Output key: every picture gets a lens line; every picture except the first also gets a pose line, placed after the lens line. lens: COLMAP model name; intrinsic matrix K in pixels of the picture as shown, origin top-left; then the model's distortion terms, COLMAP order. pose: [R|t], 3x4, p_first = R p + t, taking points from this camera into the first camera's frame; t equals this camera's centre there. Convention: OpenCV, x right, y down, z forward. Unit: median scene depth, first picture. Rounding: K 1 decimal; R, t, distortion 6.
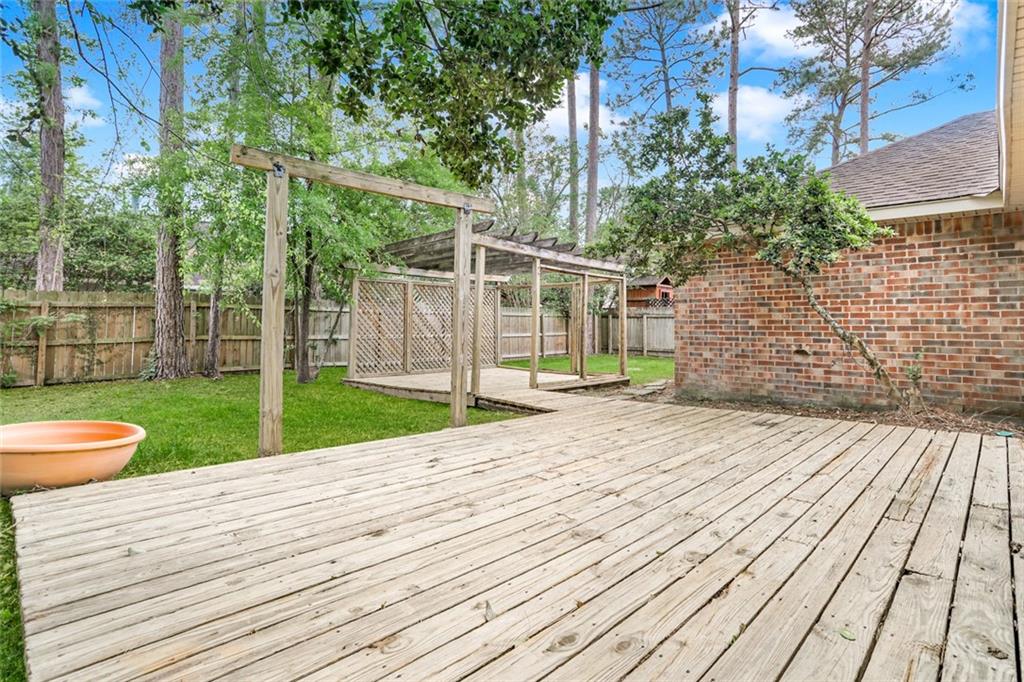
lens RADIAL K [[512.6, 0, 512.6], [0, 512.6, 333.8], [0, 0, 1]] dist [-0.028667, 0.005654]
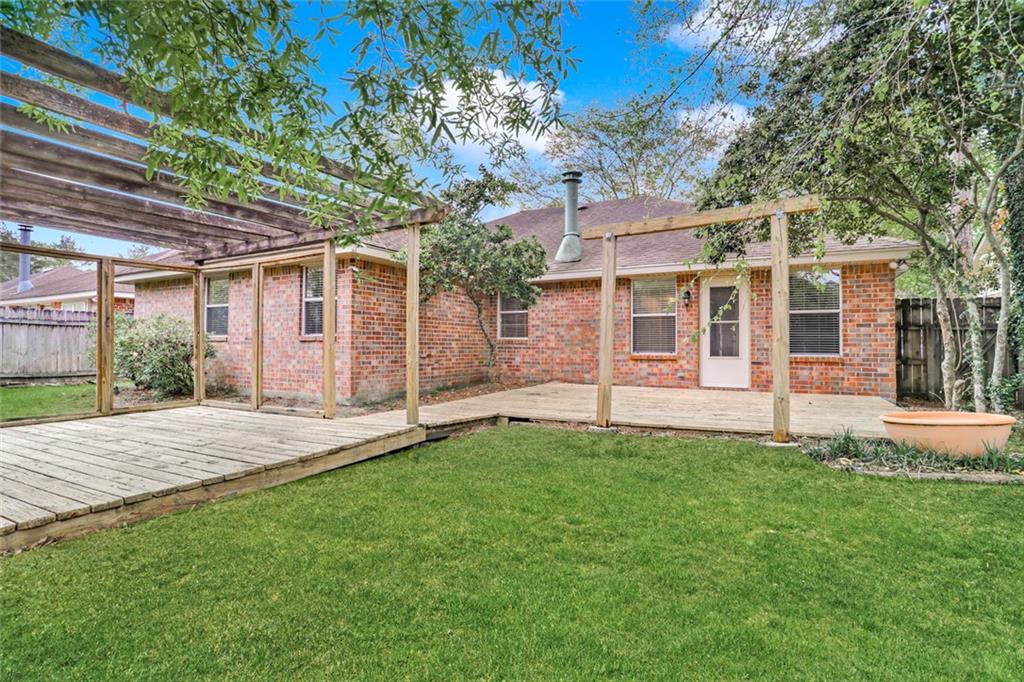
lens RADIAL K [[512.6, 0, 514.6], [0, 512.6, 342.0], [0, 0, 1]] dist [-0.028667, 0.005654]
pose [[-0.269763, 0.001466, 0.962926, -0.778768], [0.006441, 0.999979, 0.000282, -0.002087], [-0.962905, 0.006278, -0.269767, 1.007628]]
